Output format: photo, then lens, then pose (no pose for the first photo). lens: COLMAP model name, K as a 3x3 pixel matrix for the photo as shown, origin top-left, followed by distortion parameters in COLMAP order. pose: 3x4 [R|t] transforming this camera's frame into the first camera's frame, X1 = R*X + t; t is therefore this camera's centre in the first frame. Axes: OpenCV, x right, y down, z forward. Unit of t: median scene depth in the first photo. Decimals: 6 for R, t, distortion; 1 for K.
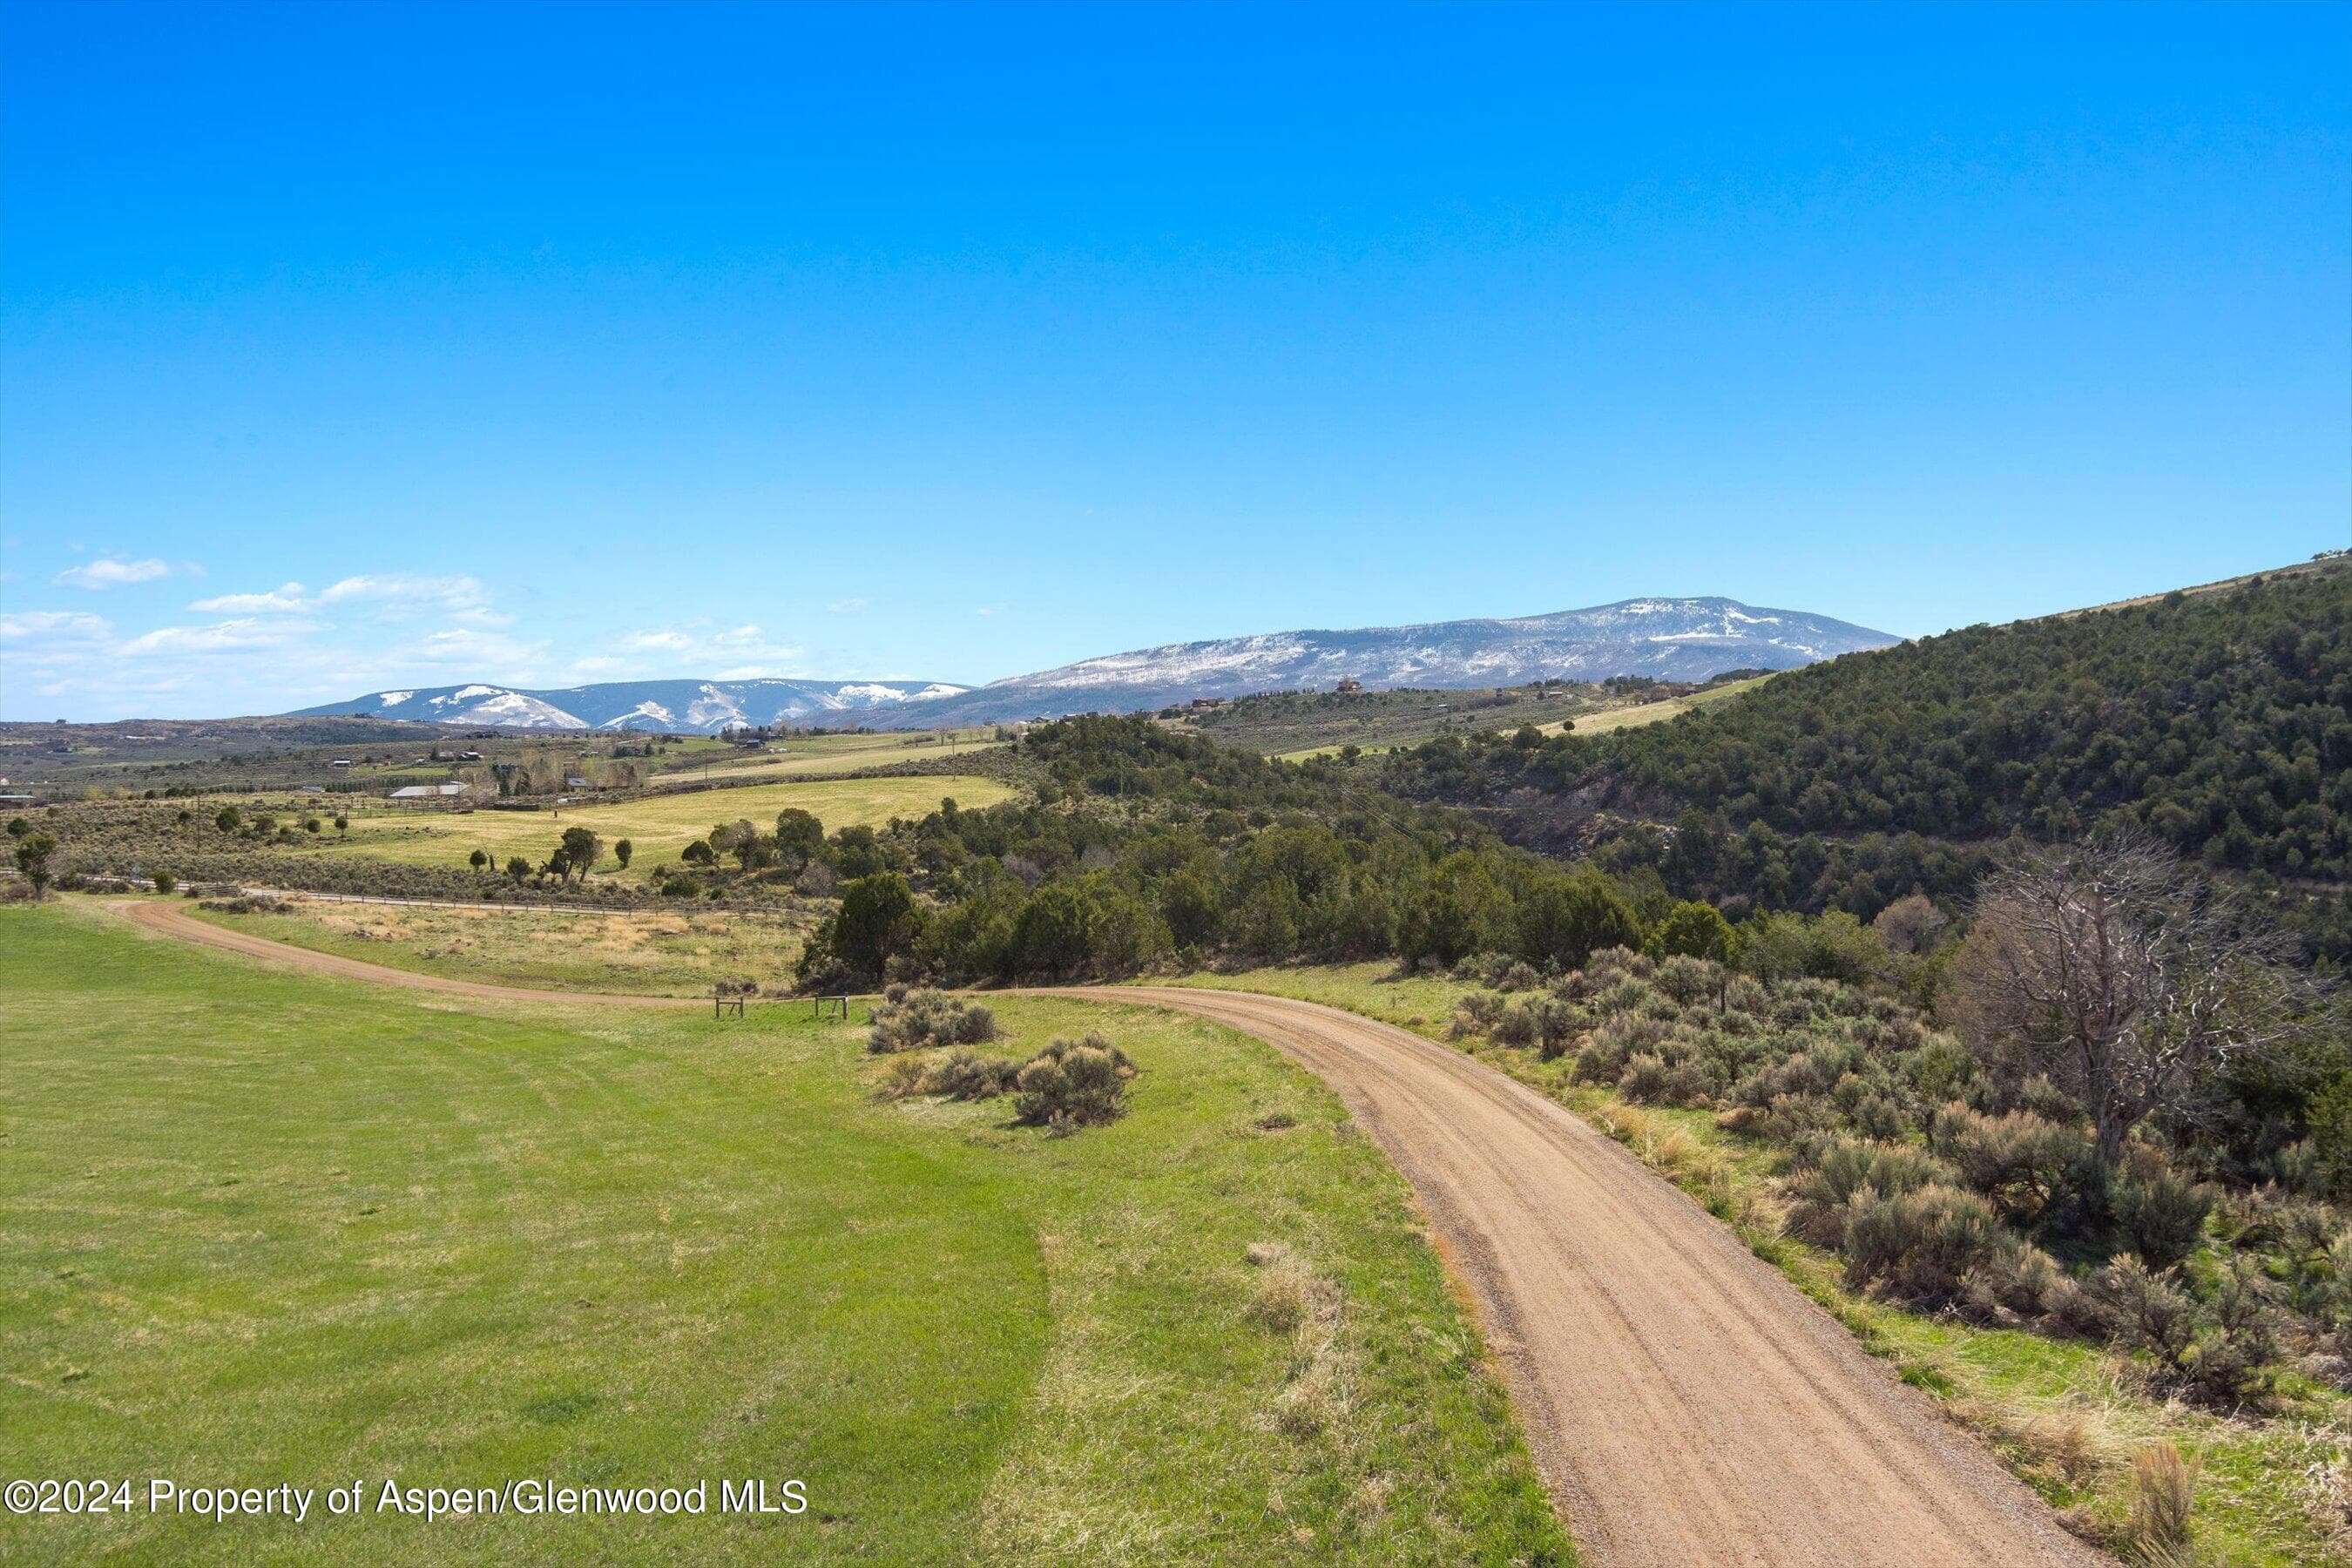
lens RADIAL K [[1911.2, 0, 1178.7], [0, 1911.2, 787.1], [0, 0, 1]] dist [-0.067172, -0.006888]
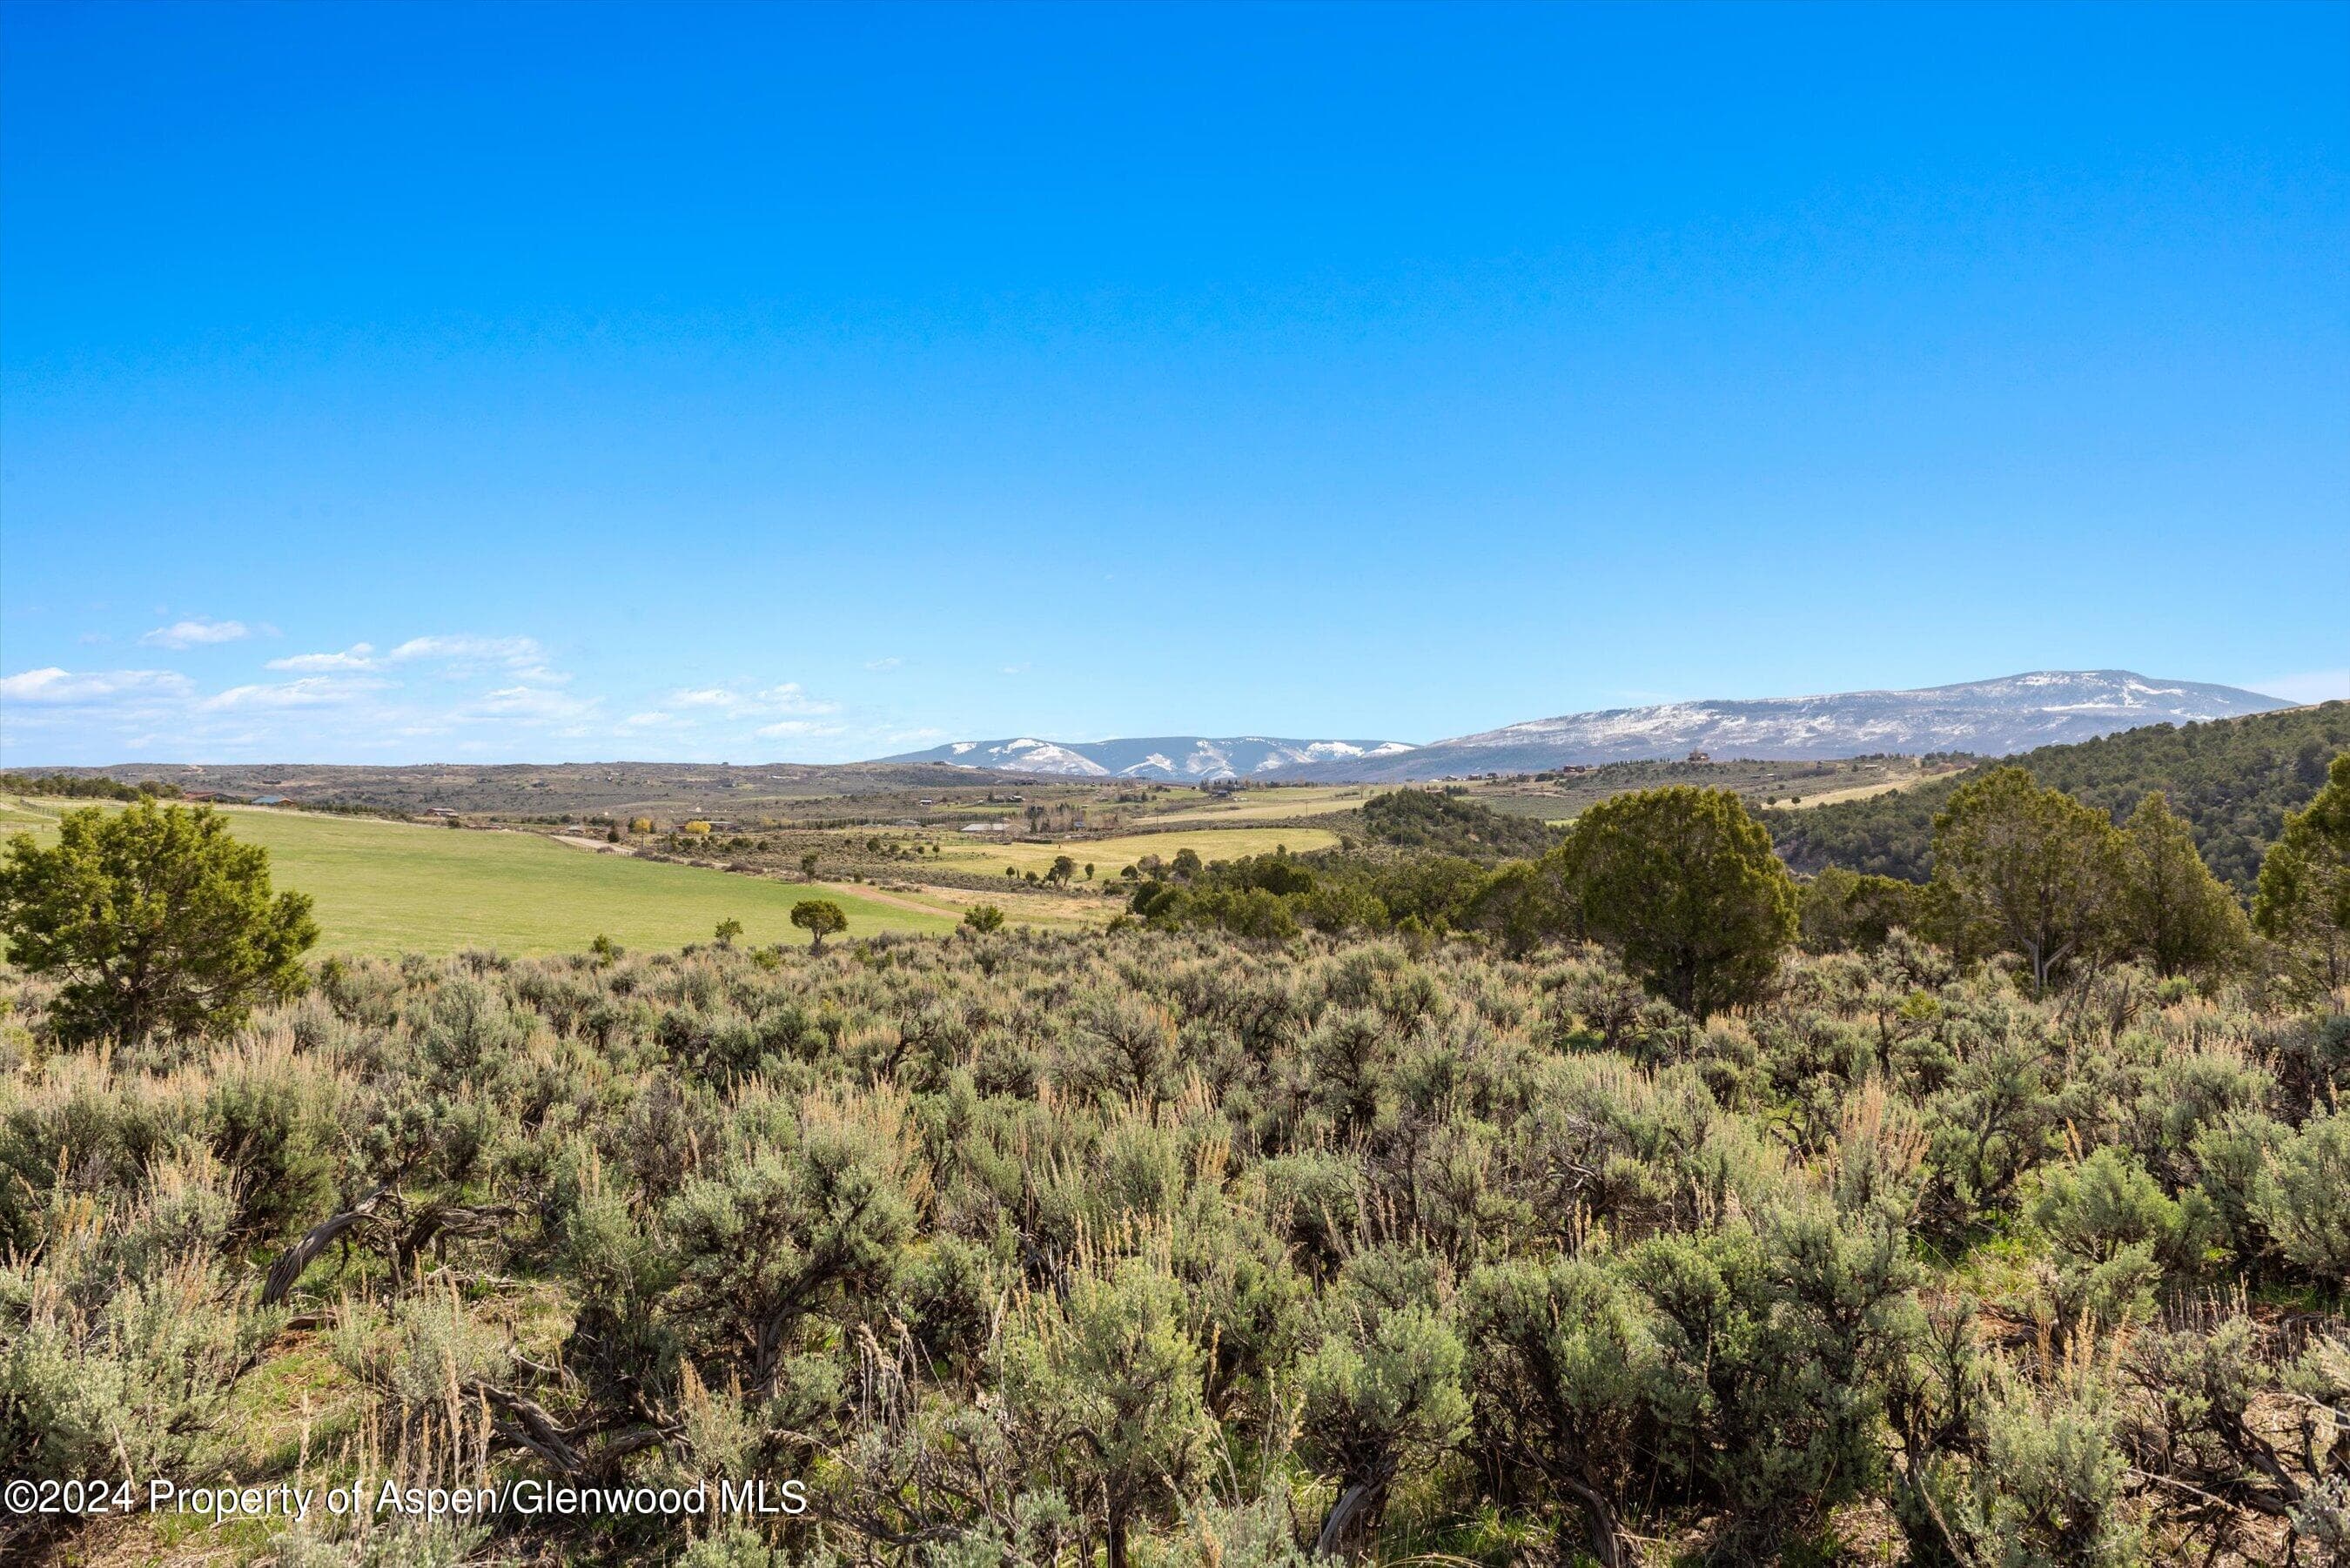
lens RADIAL K [[1593.2, 0, 1166.8], [0, 1593.2, 784.5], [0, 0, 1]] dist [0.002435, -0.003742]
pose [[0.964825, 0.018495, -0.262240, 0.024459], [-0.025615, 0.999390, -0.023758, -0.001830], [0.261641, 0.029639, 0.964710, -0.061502]]
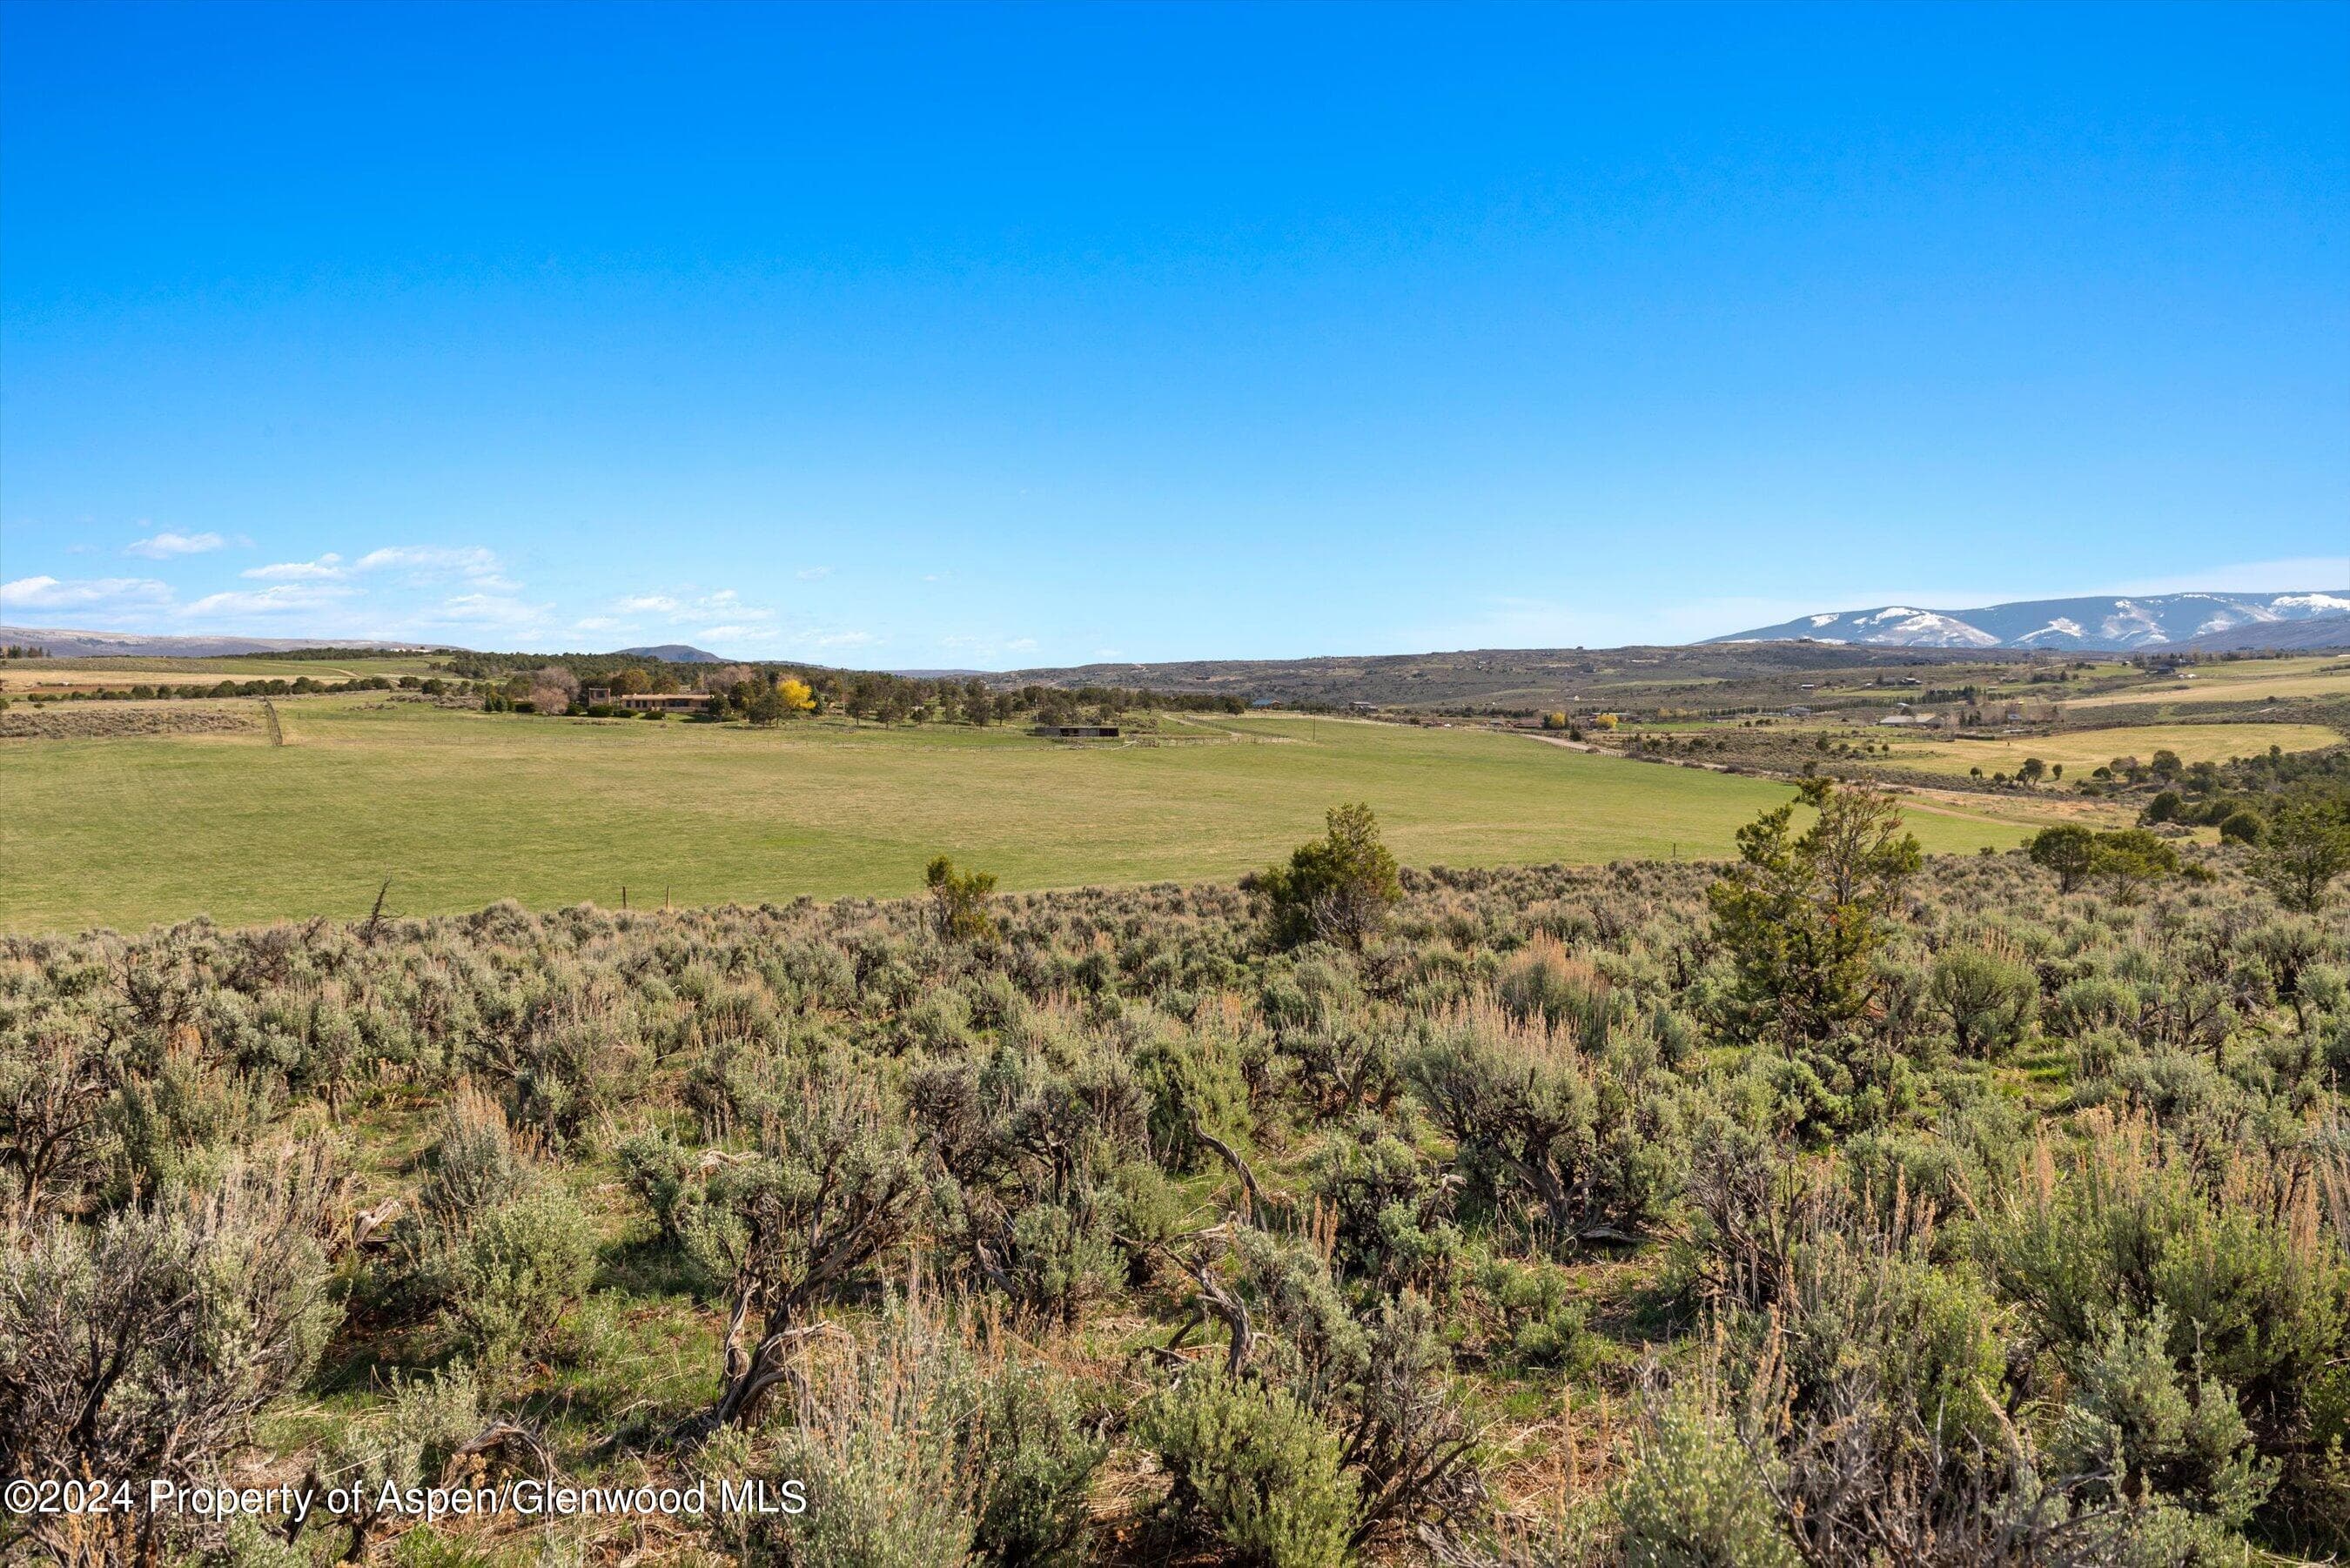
lens RADIAL K [[1593.2, 0, 1166.8], [0, 1593.2, 784.5], [0, 0, 1]] dist [0.002435, -0.003742]
pose [[0.710313, 0.047839, -0.702259, 0.028090], [-0.007911, 0.998167, 0.059996, -0.005933], [0.703842, -0.037060, 0.709389, -0.109356]]
